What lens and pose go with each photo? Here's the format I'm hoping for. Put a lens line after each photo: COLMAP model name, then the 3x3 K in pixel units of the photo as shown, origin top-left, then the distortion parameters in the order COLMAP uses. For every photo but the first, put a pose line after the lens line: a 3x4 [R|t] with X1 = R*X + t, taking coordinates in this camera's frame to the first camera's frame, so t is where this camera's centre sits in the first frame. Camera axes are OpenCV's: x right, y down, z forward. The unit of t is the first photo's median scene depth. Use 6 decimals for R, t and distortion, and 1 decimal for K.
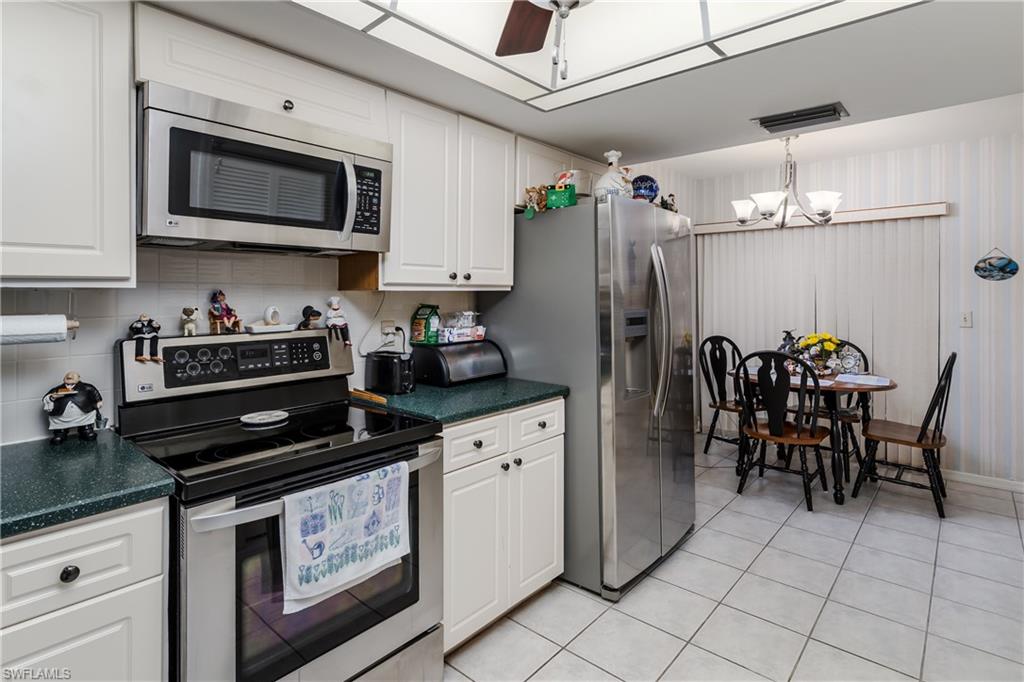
lens RADIAL K [[506.0, 0, 512.0], [0, 506.0, 341.0], [0, 0, 1]] dist [-0.003275, -0.000505]
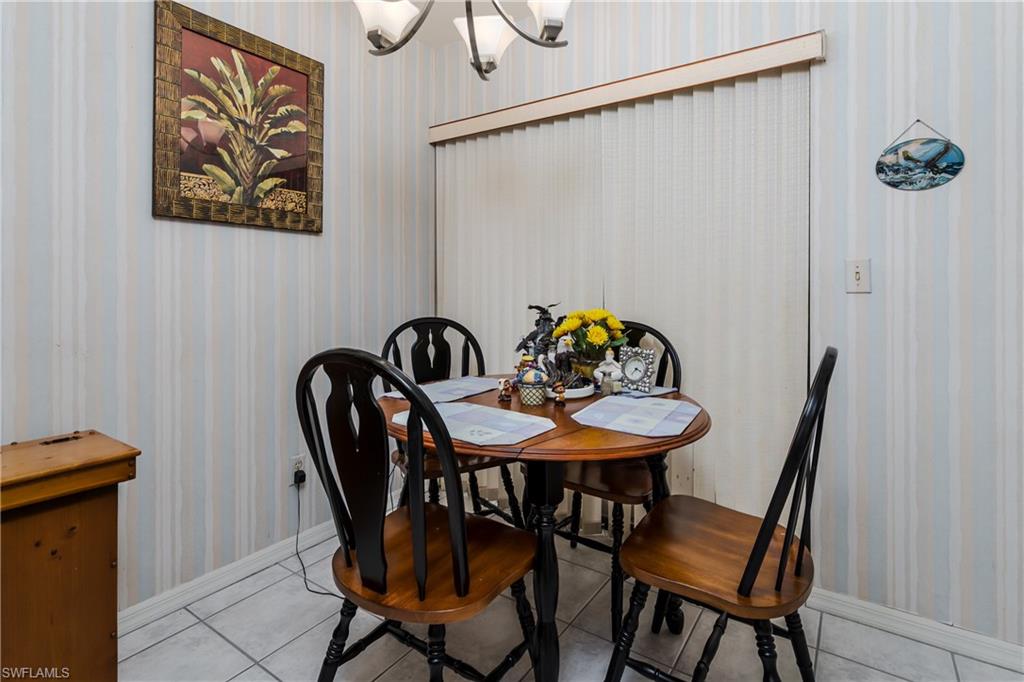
lens RADIAL K [[492.9, 0, 512.8], [0, 492.9, 336.4], [0, 0, 1]] dist [0.000406, 0.000268]
pose [[0.993122, -0.010866, 0.116576, 0.312095], [0.009228, 0.999851, 0.014581, 0.002219], [-0.116717, -0.013405, 0.993075, 0.344933]]
